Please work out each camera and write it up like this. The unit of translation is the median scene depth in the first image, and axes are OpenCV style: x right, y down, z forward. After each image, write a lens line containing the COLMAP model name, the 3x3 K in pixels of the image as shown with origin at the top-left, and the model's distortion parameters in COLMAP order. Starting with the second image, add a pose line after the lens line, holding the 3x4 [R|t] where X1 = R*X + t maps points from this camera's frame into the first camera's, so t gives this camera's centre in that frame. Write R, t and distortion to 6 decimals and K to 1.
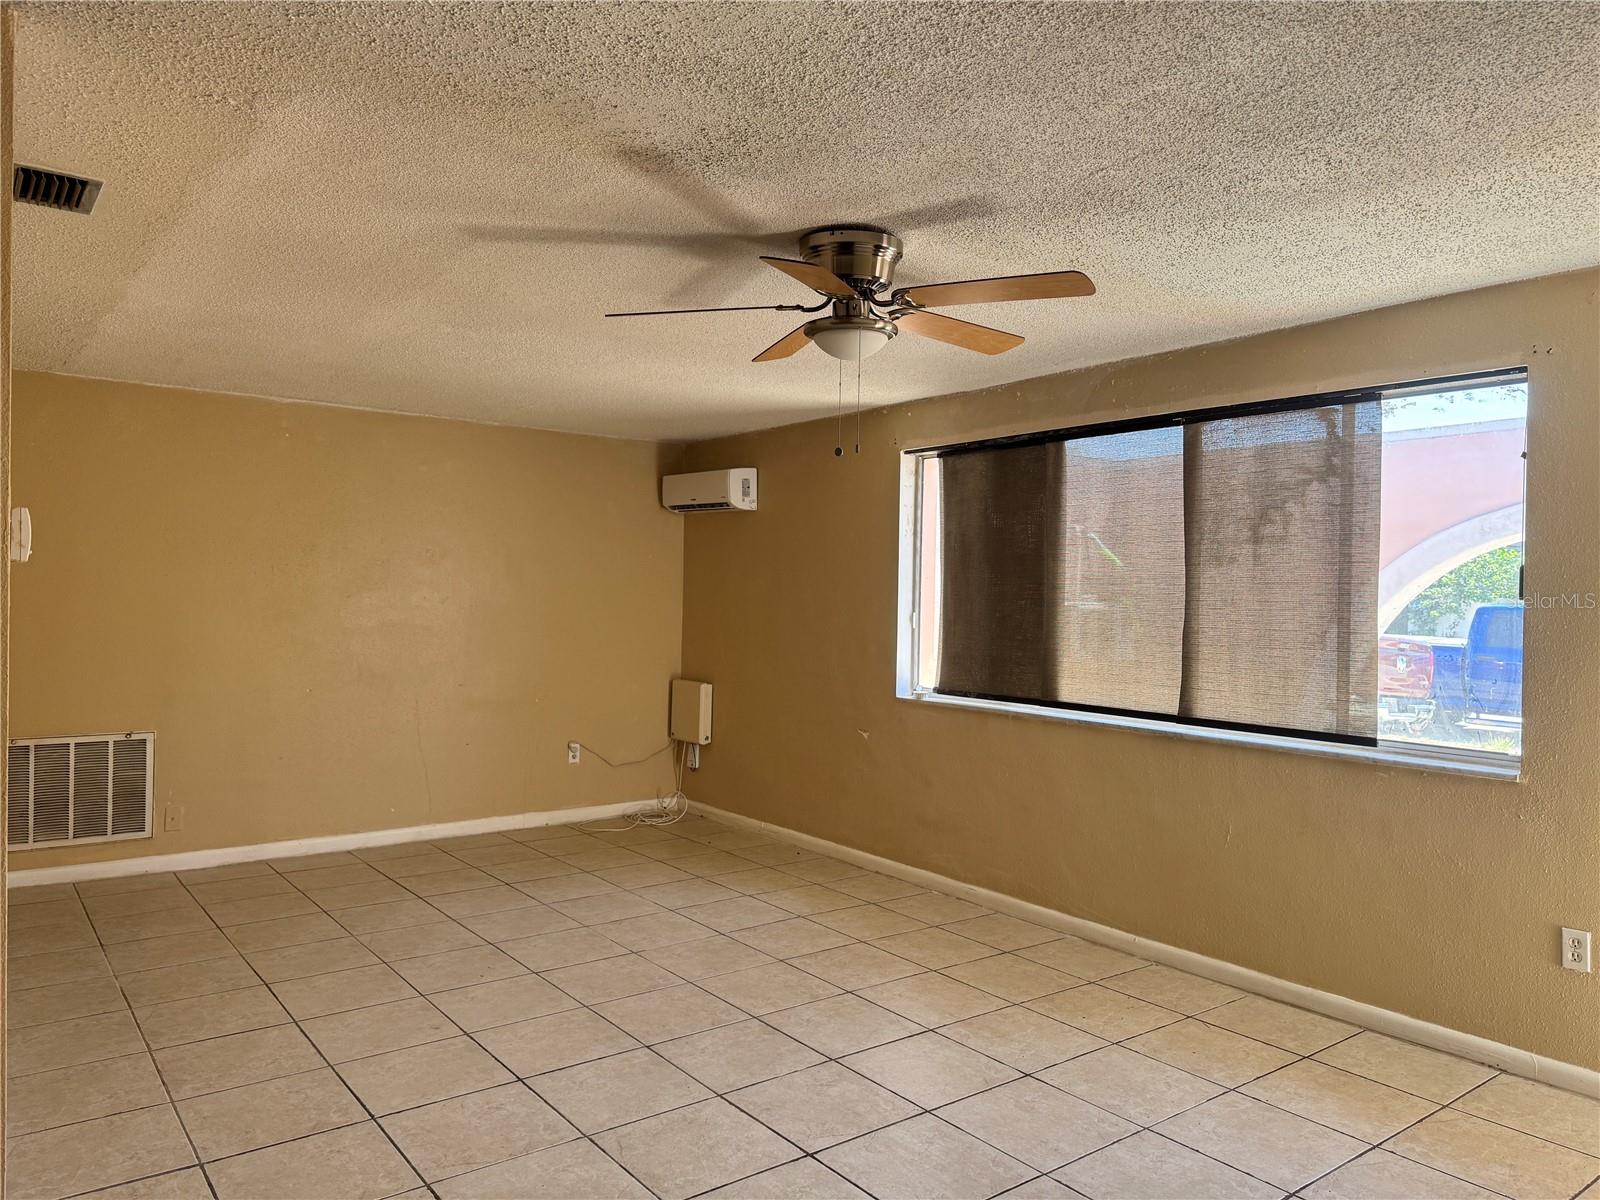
lens RADIAL K [[1134.4, 0, 802.2], [0, 1134.4, 603.1], [0, 0, 1]] dist [-0.003220, 0.000499]
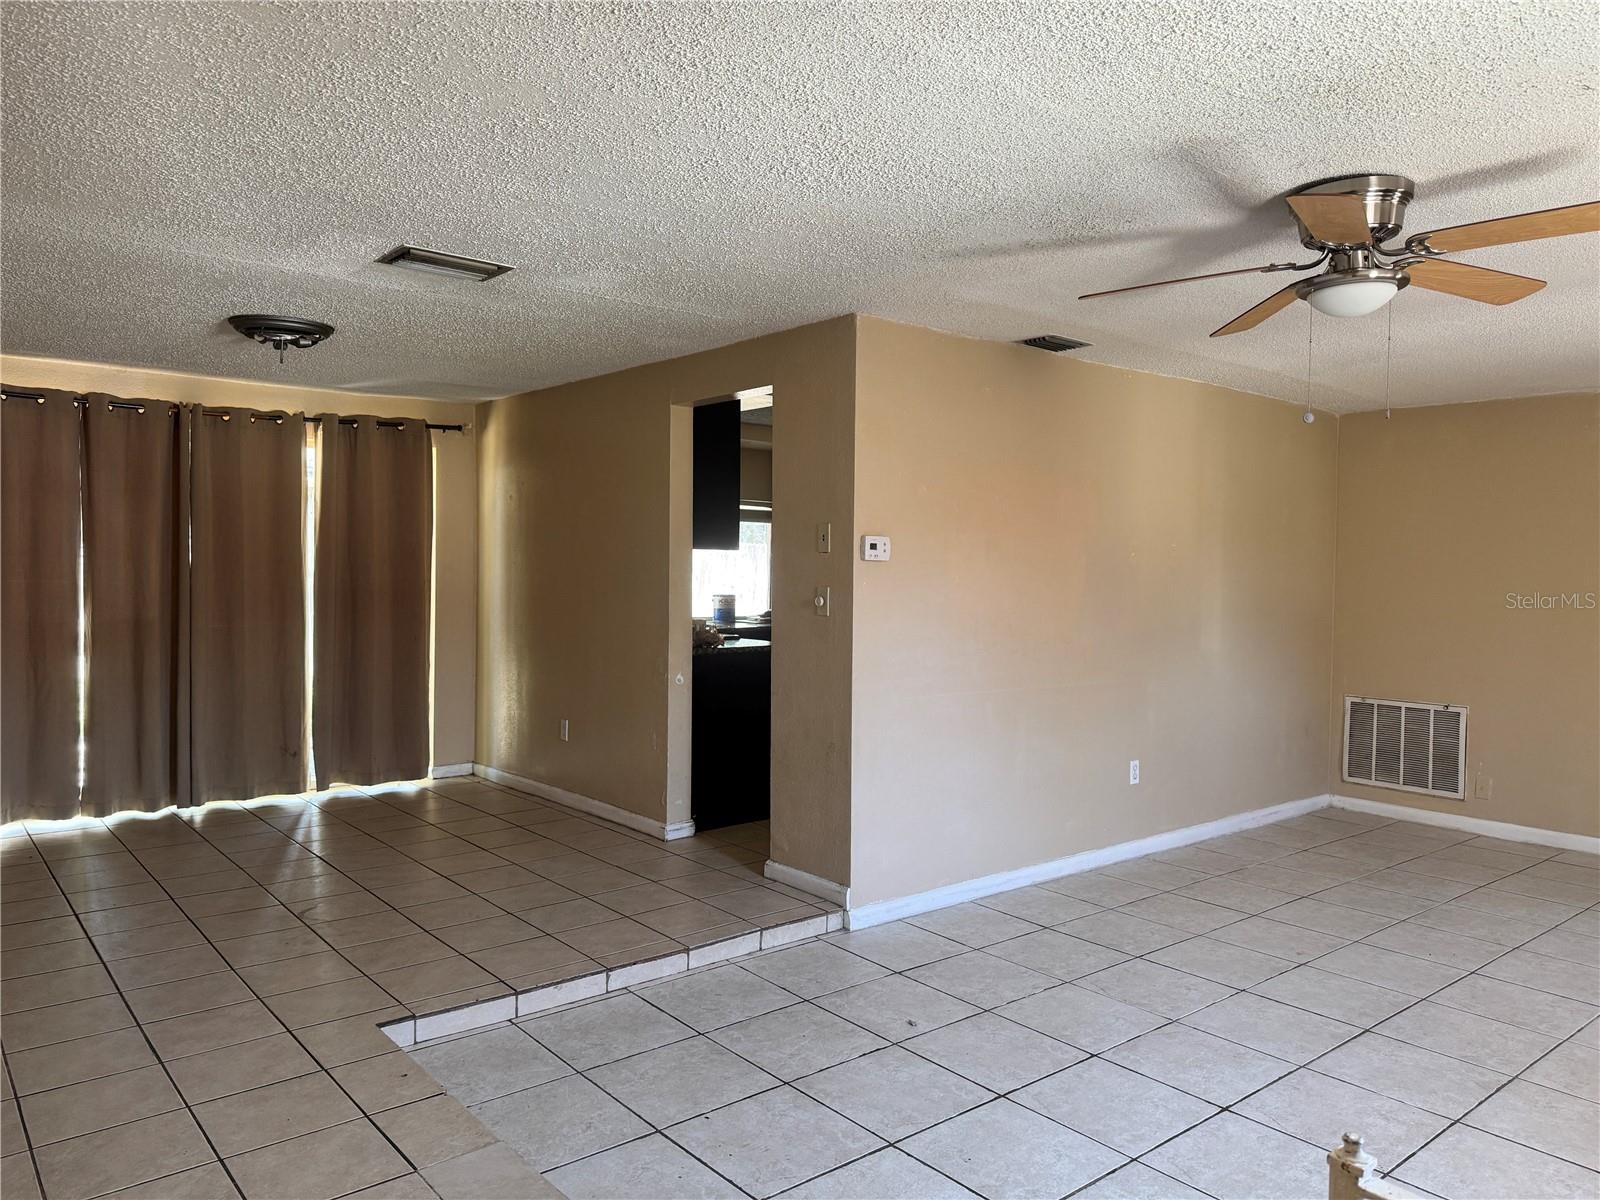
lens RADIAL K [[1134.4, 0, 801.6], [0, 1134.4, 595.9], [0, 0, 1]] dist [-0.003220, 0.000499]
pose [[0.031176, 0.012436, -0.999437, 0.663138], [-0.022218, 0.999684, 0.011746, 0.003390], [0.999267, 0.021839, 0.031442, 0.357161]]
